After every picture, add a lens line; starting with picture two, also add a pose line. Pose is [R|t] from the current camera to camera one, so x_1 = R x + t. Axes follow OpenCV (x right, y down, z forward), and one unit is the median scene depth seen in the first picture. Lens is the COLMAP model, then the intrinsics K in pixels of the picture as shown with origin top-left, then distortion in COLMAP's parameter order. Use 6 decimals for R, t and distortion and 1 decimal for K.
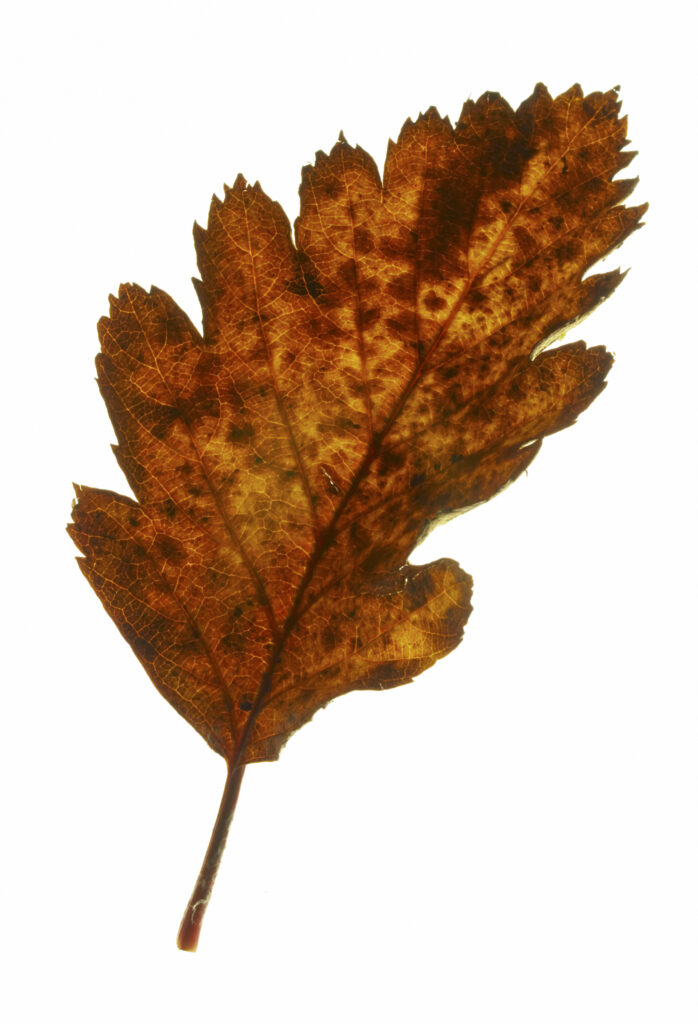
lens RADIAL K [[3856.9, 0, 347.4], [0, 3856.9, 512.6], [0, 0, 1]] dist [0.339714, 0.000000]
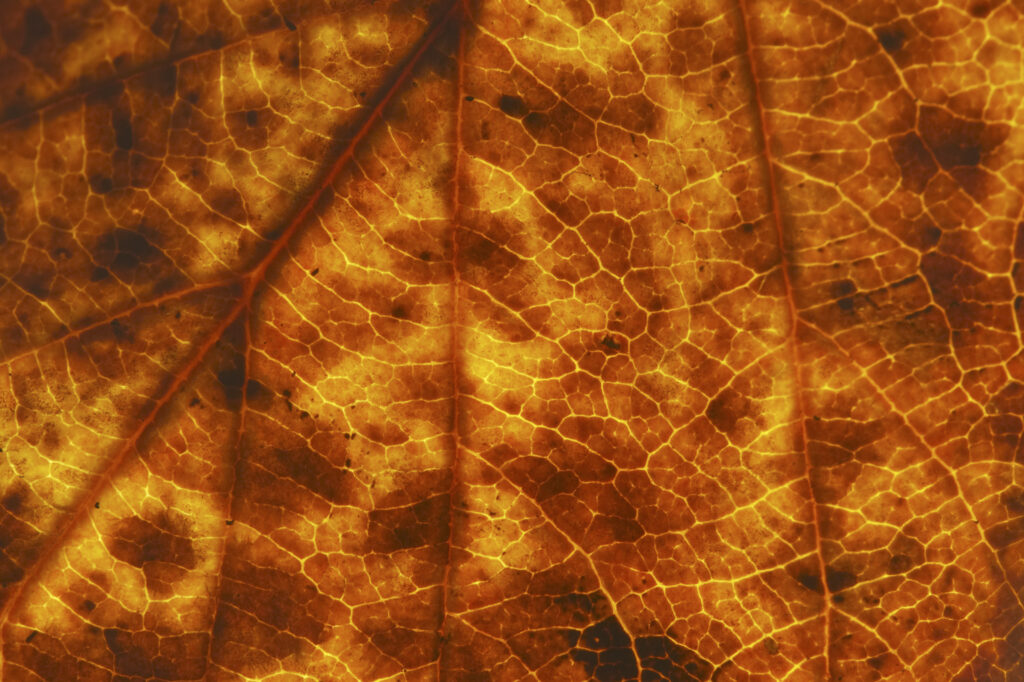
lens RADIAL K [[3734.1, 0, 506.6], [0, 3734.1, 342.0], [0, 0, 1]] dist [0.555930, 0.000000]
pose [[-0.992493, -0.122117, 0.006746, -0.000927], [0.120680, -0.968863, 0.216197, -0.092884], [-0.019865, 0.215388, 0.976326, 0.750753]]
